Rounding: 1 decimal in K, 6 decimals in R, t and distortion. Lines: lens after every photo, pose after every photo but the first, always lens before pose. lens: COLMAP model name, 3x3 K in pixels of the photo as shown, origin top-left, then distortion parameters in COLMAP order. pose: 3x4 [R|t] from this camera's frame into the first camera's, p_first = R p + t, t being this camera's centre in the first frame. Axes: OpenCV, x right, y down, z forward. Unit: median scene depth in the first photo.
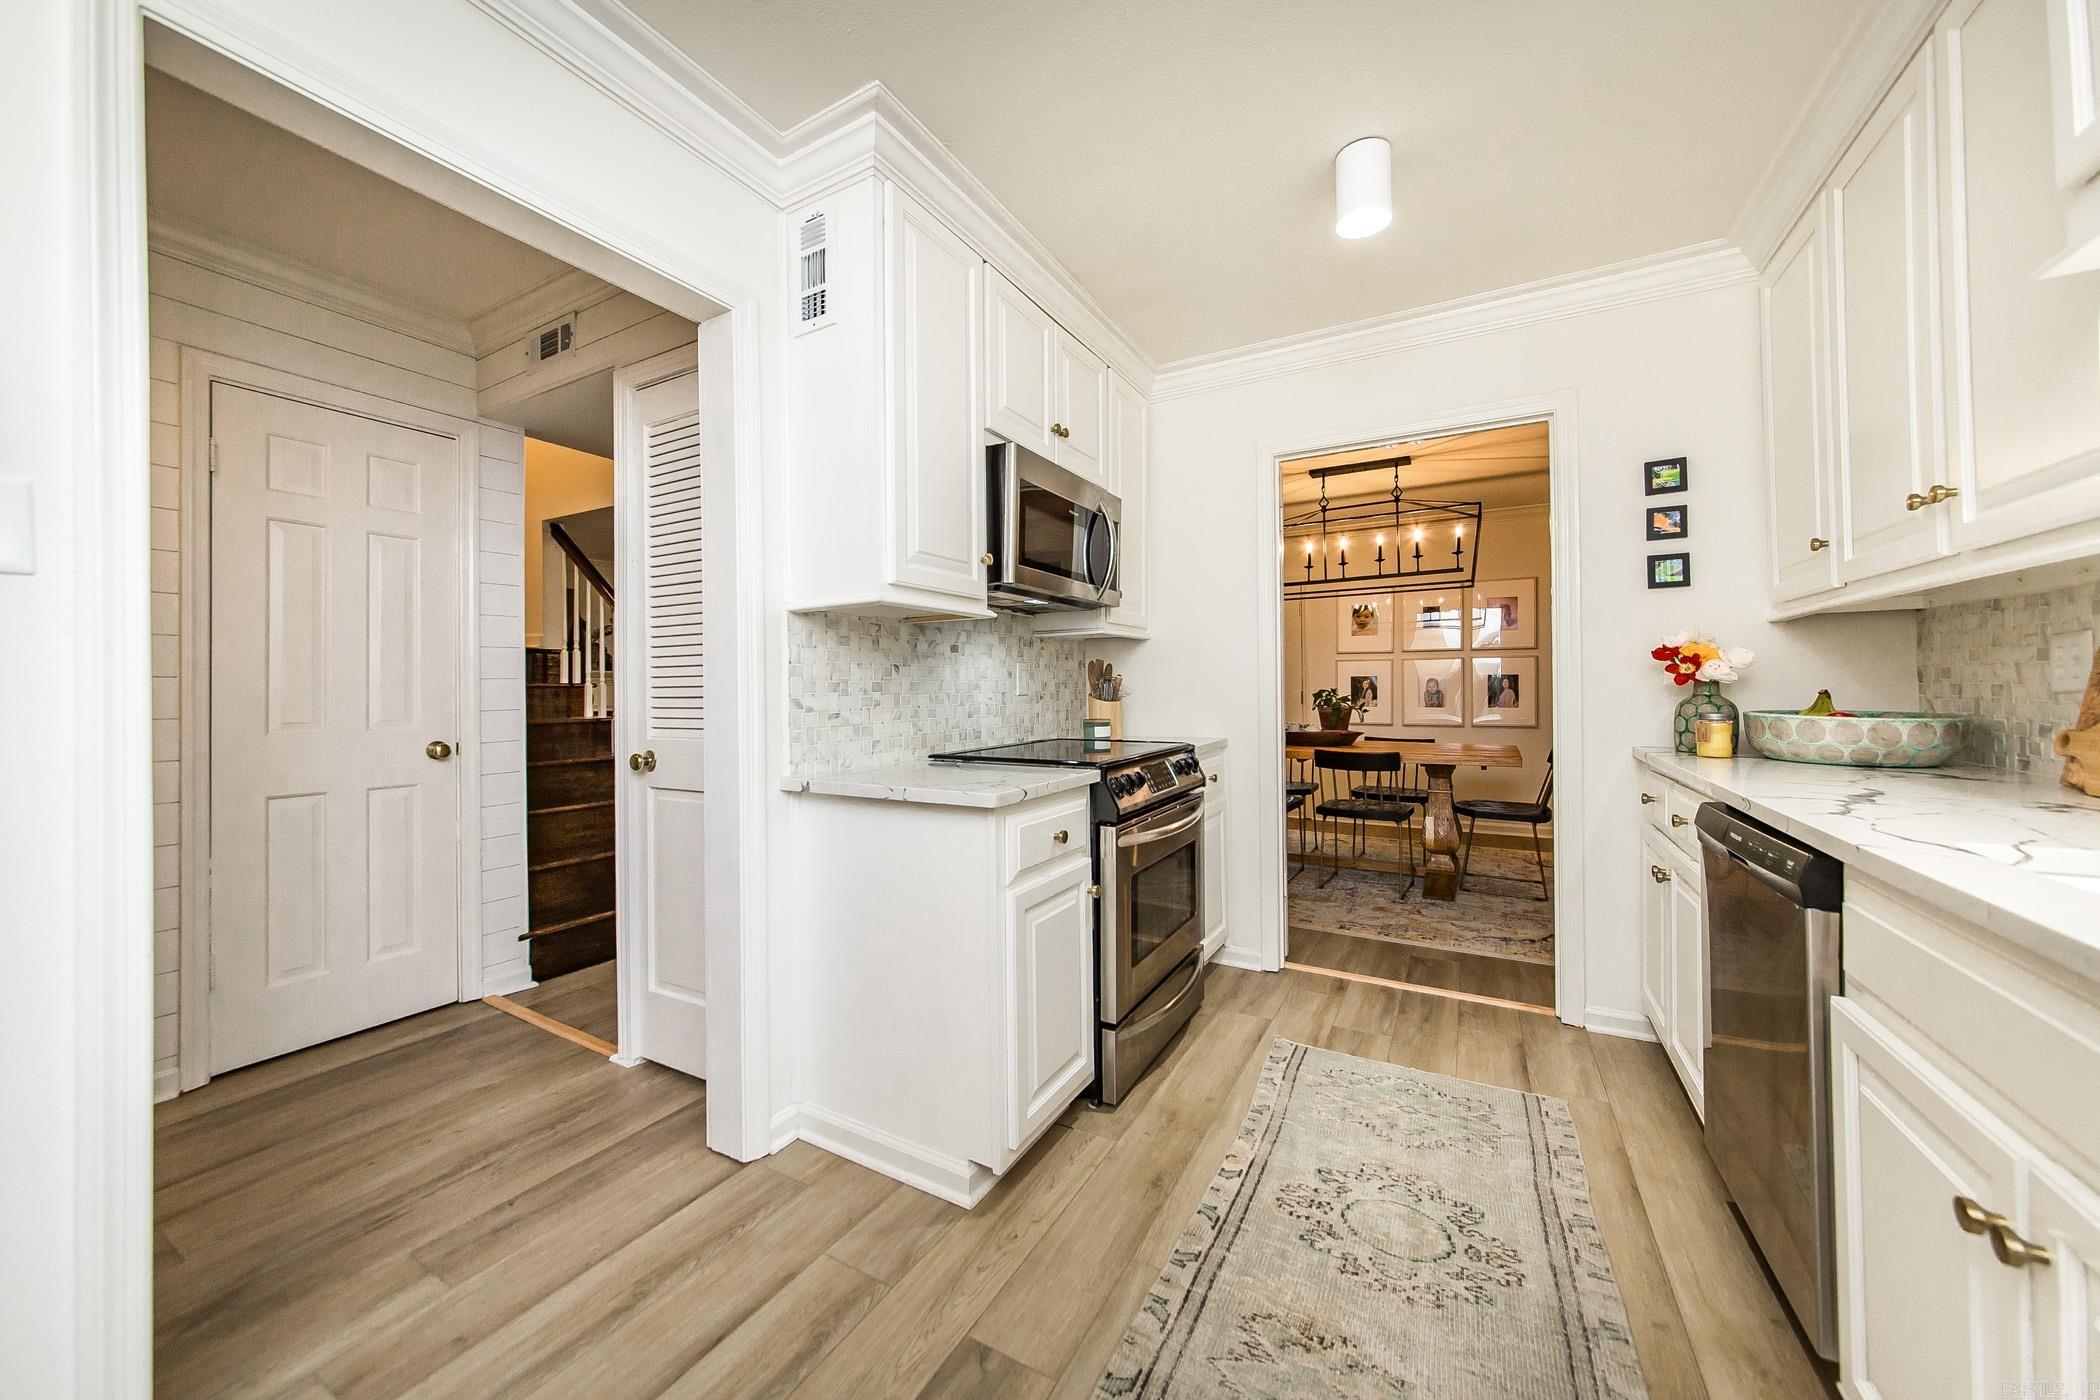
lens RADIAL K [[757.1, 0, 1036.8], [0, 757.1, 685.3], [0, 0, 1]] dist [-0.007159, -0.000066]
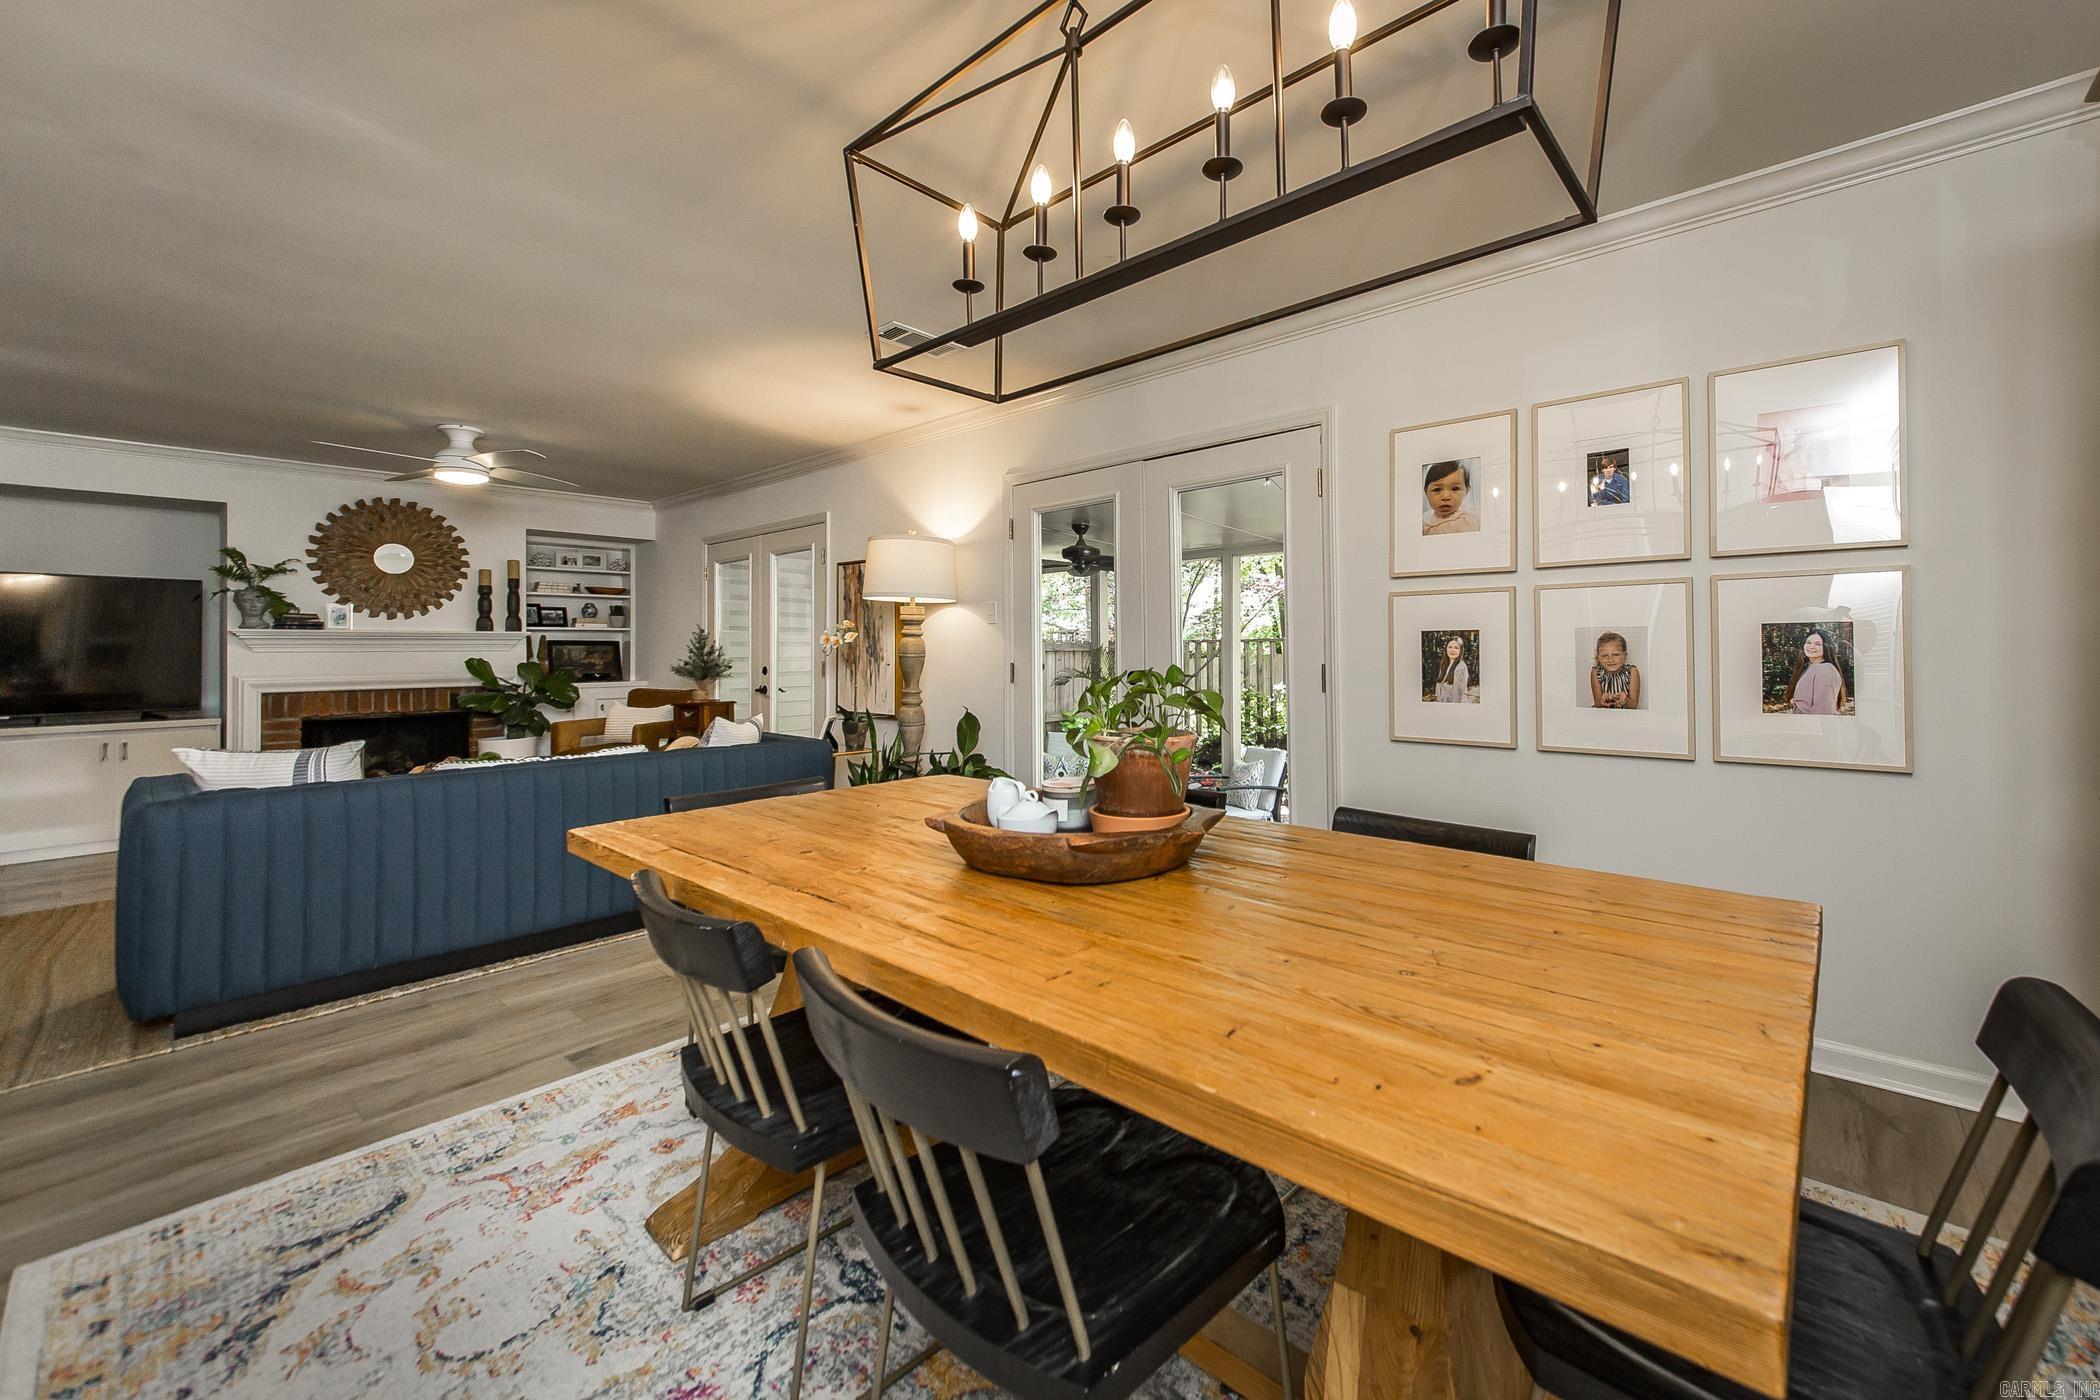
lens RADIAL K [[823.3, 0, 1156.9], [0, 823.3, 653.0], [0, 0, 1]] dist [-0.000502, 0.000281]
pose [[0.987501, -0.000807, -0.157611, 0.361639], [0.002544, 0.999938, 0.010815, -0.004607], [0.157593, -0.011081, 0.987442, 0.545639]]
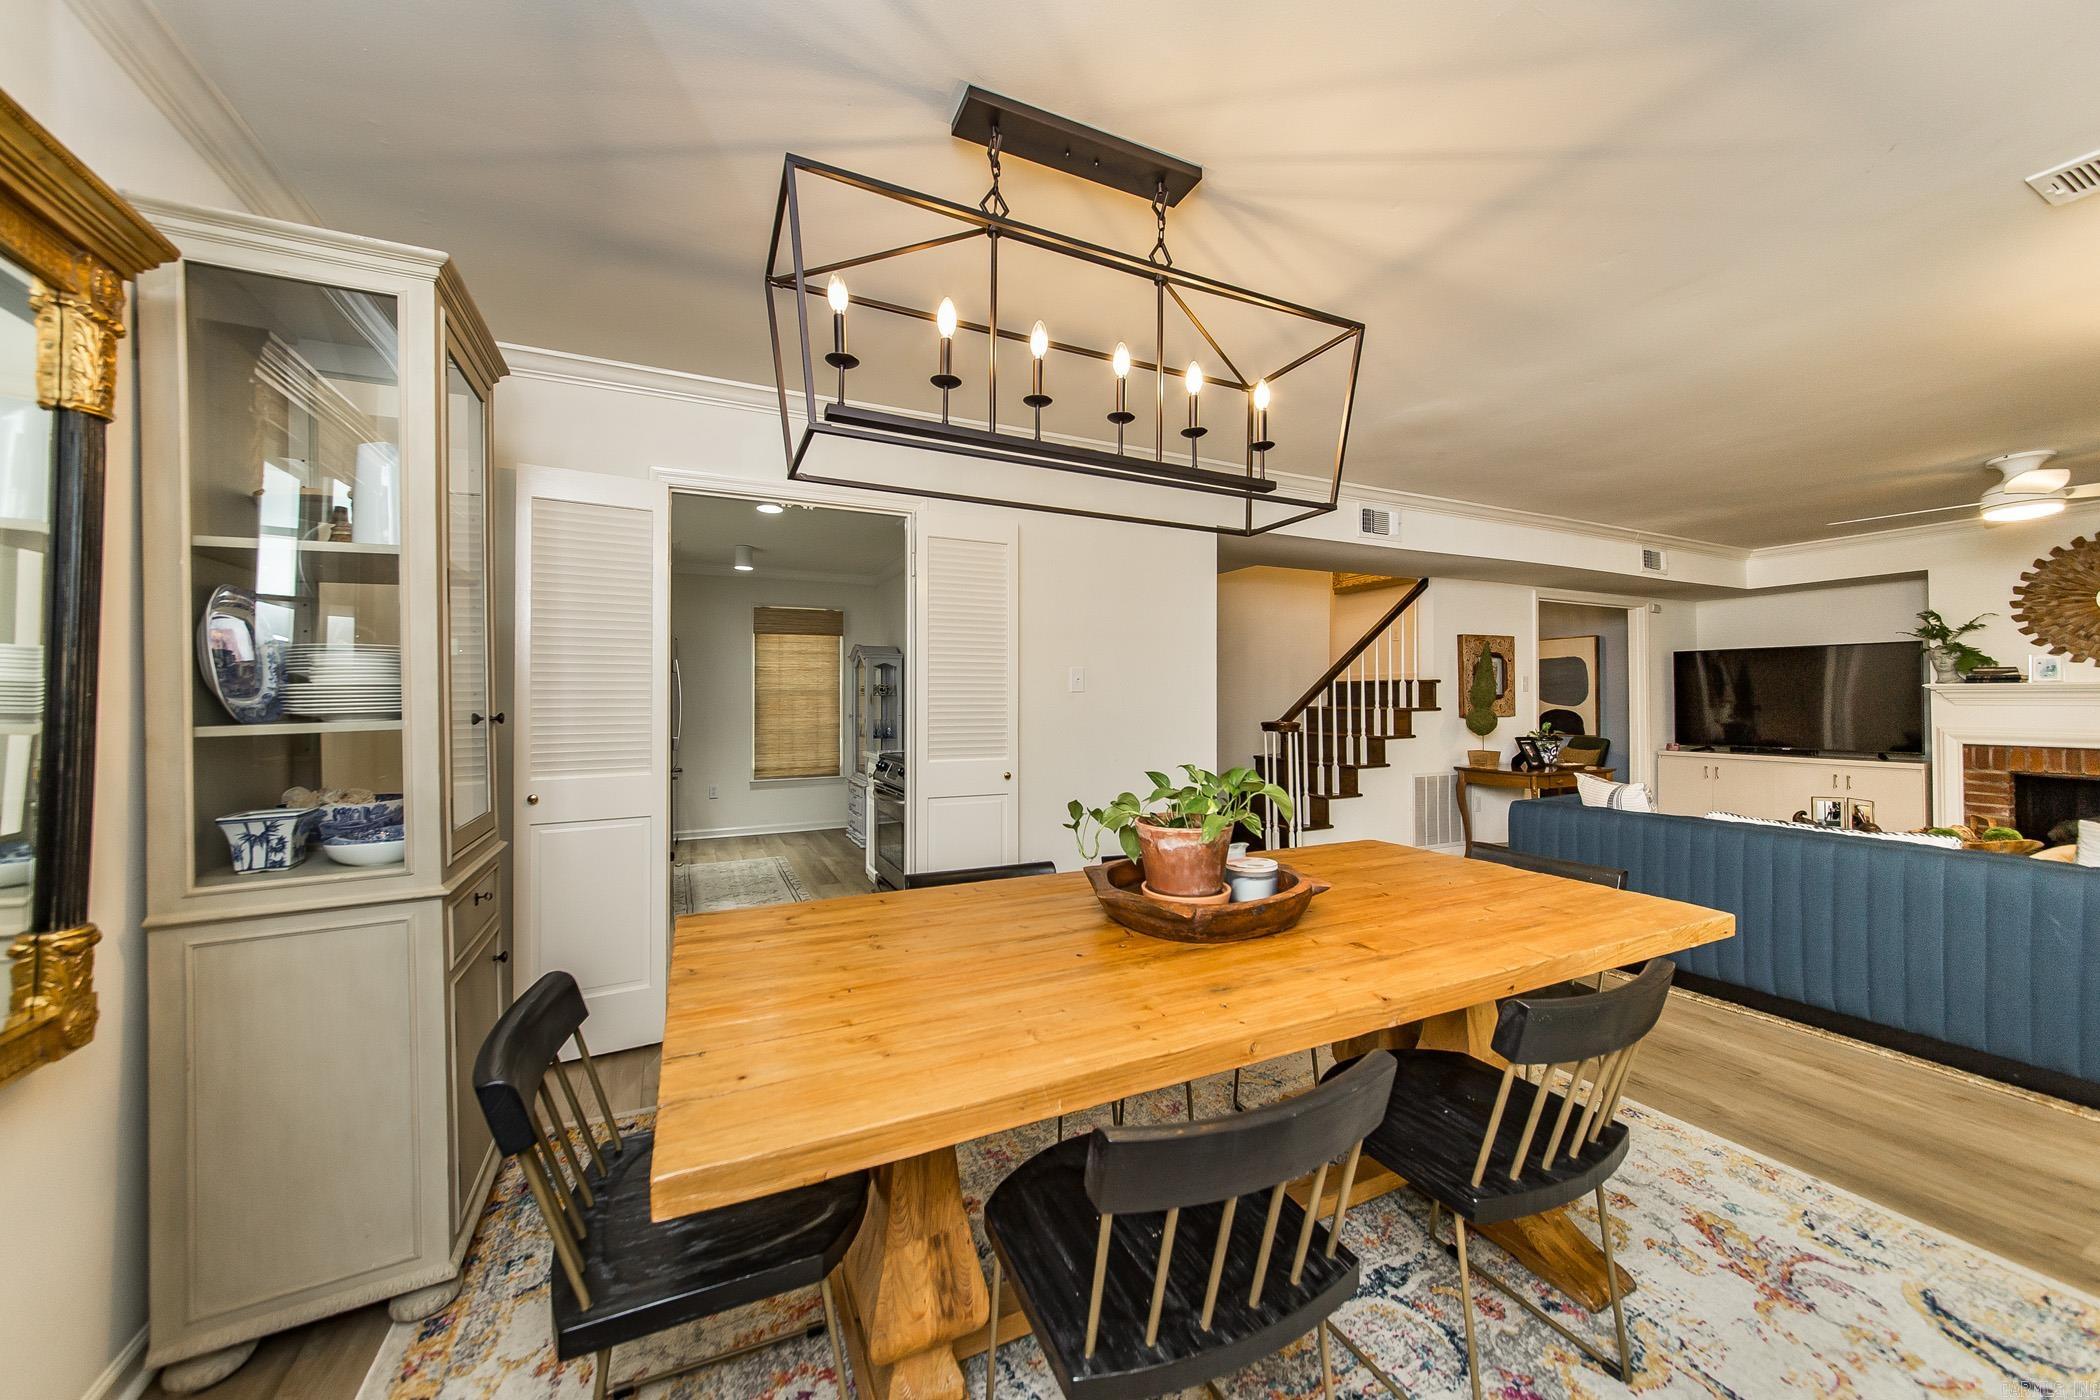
lens RADIAL K [[754.3, 0, 1034.7], [0, 754.3, 690.8], [0, 0, 1]] dist [-0.023548, 0.008323]
pose [[-0.573979, 0.000338, -0.818870, 0.571519], [0.012351, 0.999890, -0.008245, -0.021623], [0.818777, -0.014847, -0.573920, 0.907456]]
